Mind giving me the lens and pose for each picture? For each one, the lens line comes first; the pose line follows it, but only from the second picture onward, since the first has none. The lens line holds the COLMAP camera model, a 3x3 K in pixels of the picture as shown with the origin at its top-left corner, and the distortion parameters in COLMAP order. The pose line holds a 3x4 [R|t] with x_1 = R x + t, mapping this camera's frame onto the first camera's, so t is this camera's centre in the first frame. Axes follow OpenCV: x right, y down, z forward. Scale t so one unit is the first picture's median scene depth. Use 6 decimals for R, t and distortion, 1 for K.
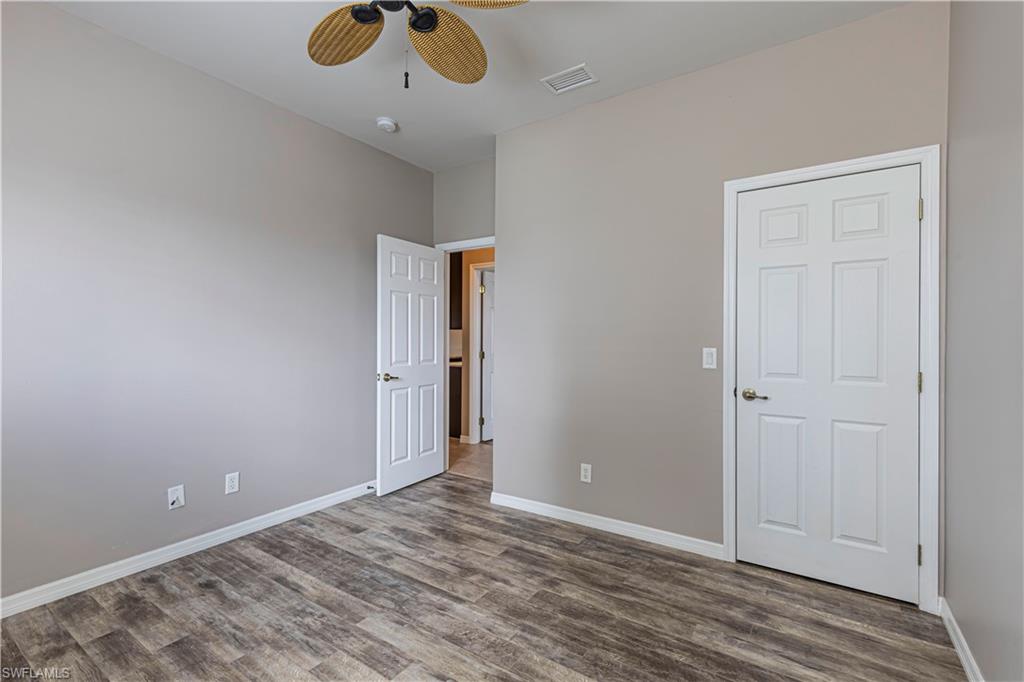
lens RADIAL K [[465.3, 0, 510.7], [0, 465.3, 341.9], [0, 0, 1]] dist [0.002038, 0.000156]
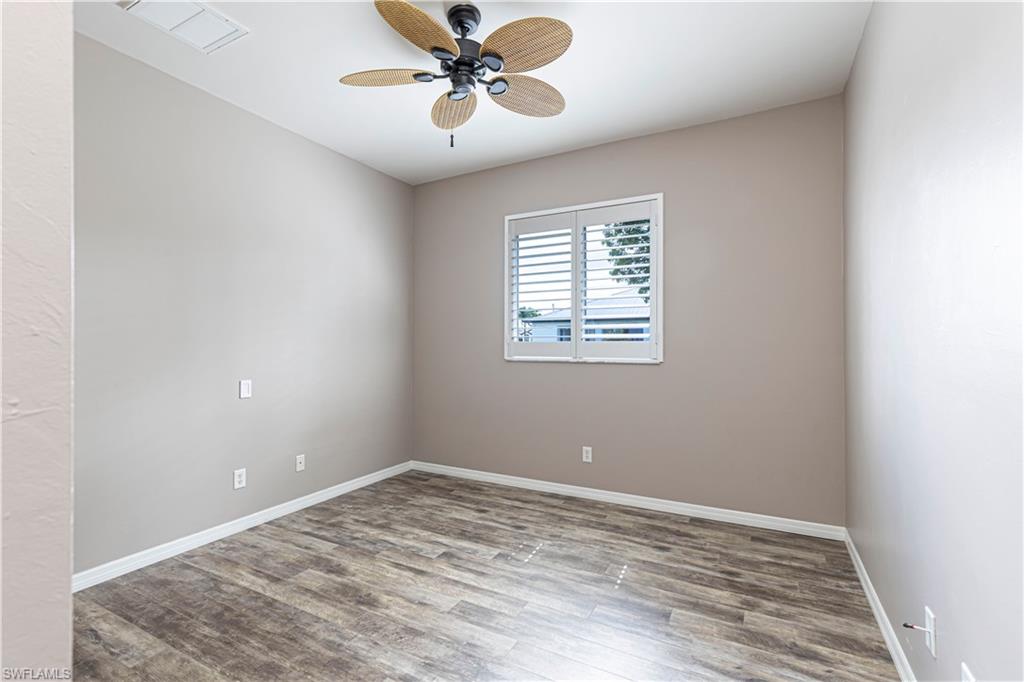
lens RADIAL K [[465.3, 0, 507.3], [0, 465.3, 339.3], [0, 0, 1]] dist [0.002038, 0.000156]
pose [[-0.995992, -0.001796, -0.089427, -0.232696], [-0.001506, 0.999993, -0.003310, -0.008460], [0.089433, -0.003162, -0.995988, 2.015773]]
